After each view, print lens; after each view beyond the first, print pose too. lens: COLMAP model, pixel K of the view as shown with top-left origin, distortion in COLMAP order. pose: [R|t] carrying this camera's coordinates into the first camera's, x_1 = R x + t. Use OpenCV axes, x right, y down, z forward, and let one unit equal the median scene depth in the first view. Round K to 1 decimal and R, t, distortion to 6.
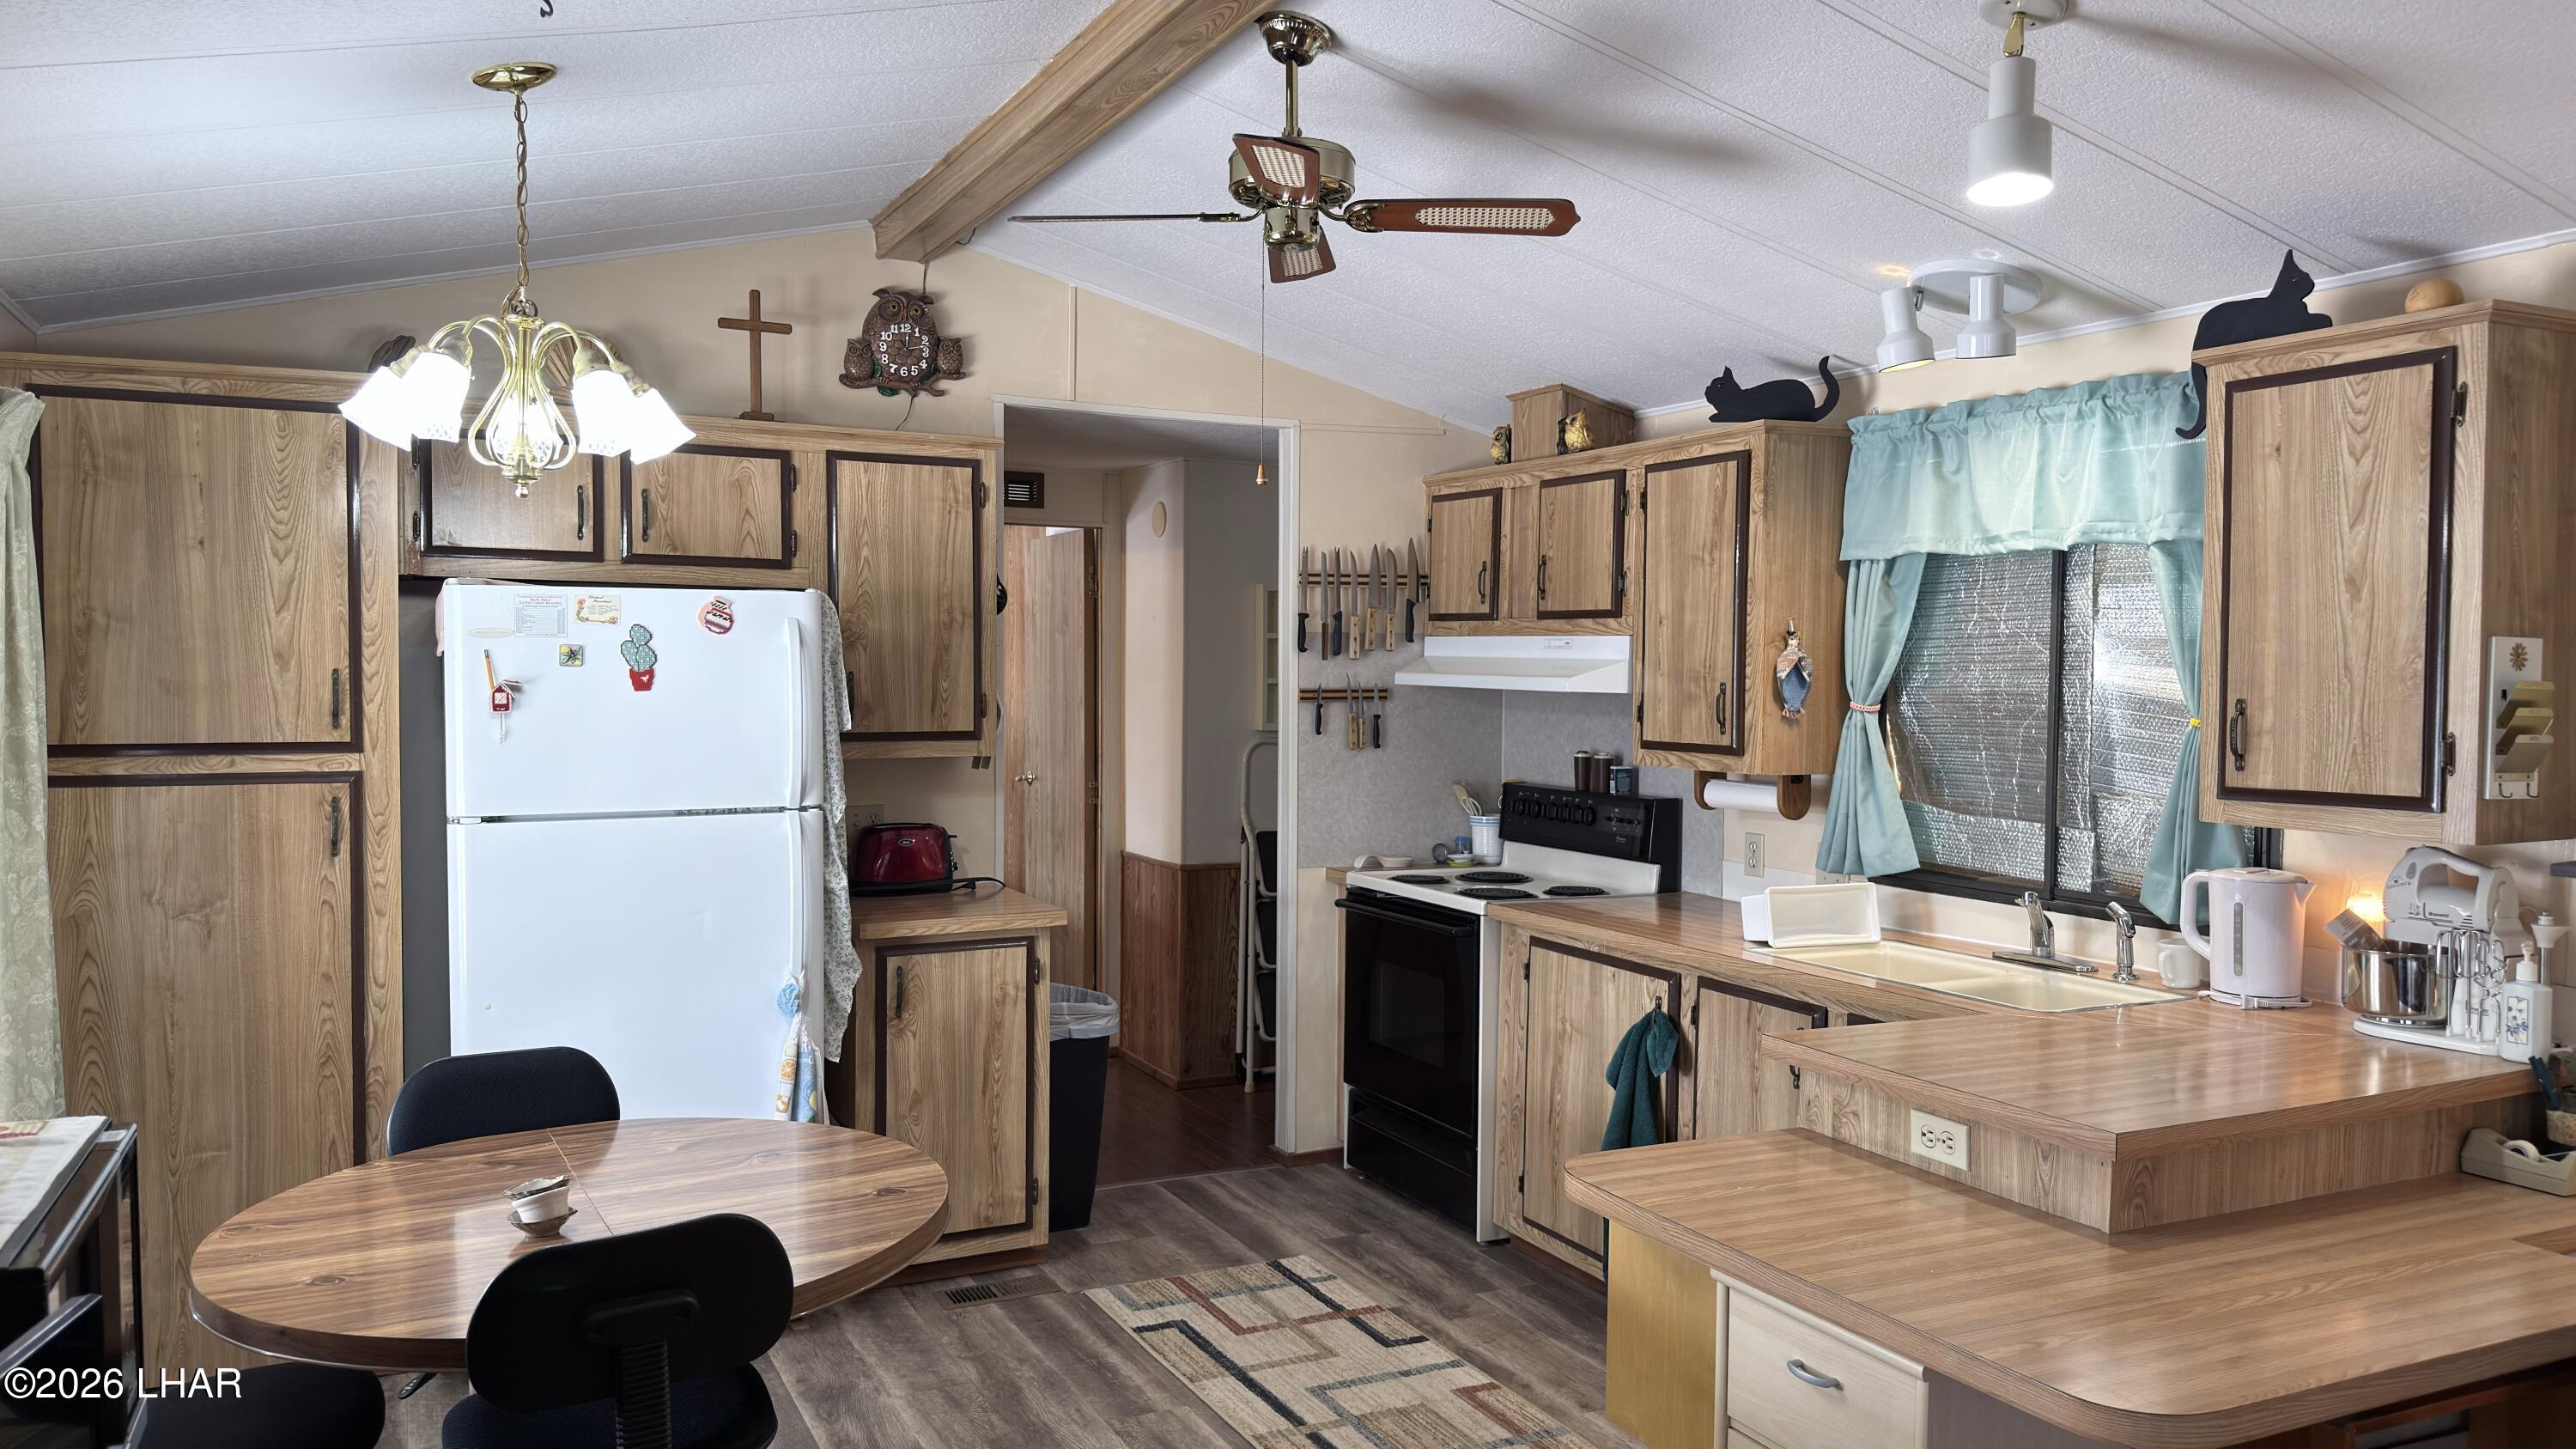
lens RADIAL K [[1826.9, 0, 1284.6], [0, 1826.9, 734.5], [0, 0, 1]] dist [0.092003, -0.002523]
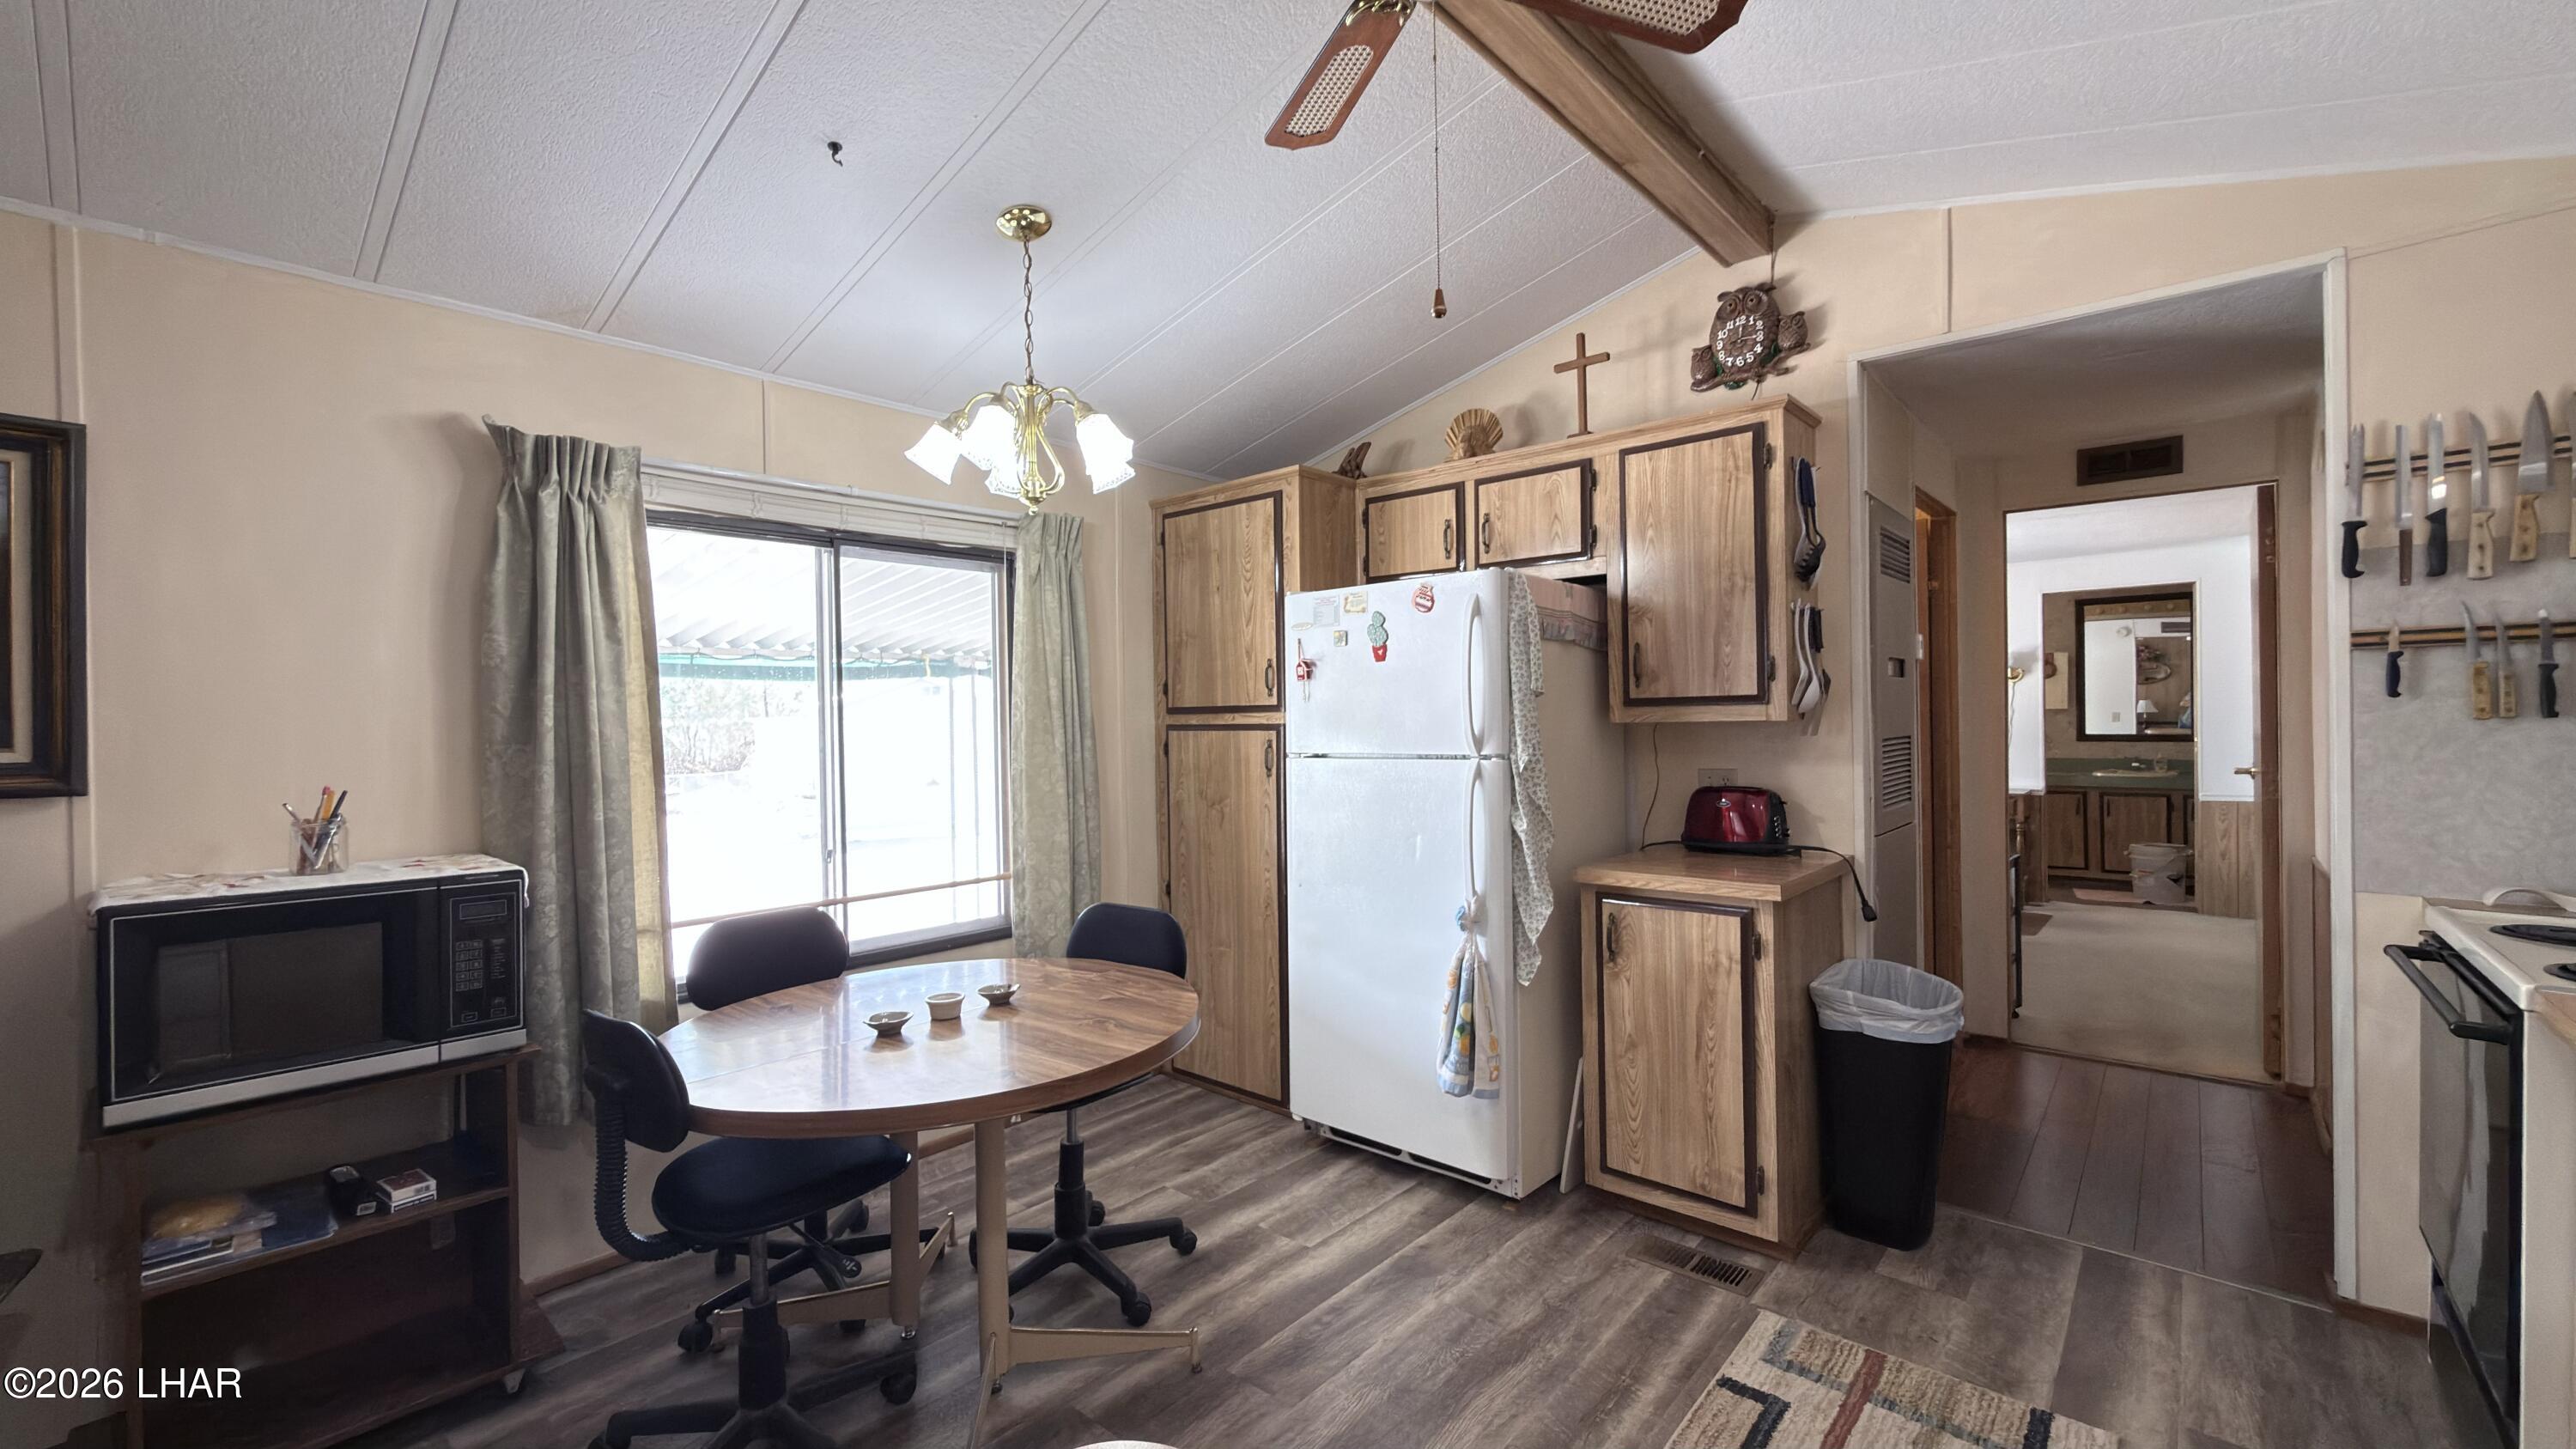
lens RADIAL K [[1027.0, 0, 1285.4], [0, 1027.0, 726.2], [0, 0, 1]] dist [-0.002407, 0.000057]
pose [[0.378210, -0.005336, -0.925705, 0.262803], [-0.019162, 0.999724, -0.013592, 0.029178], [0.925522, 0.022878, 0.378003, 0.583520]]
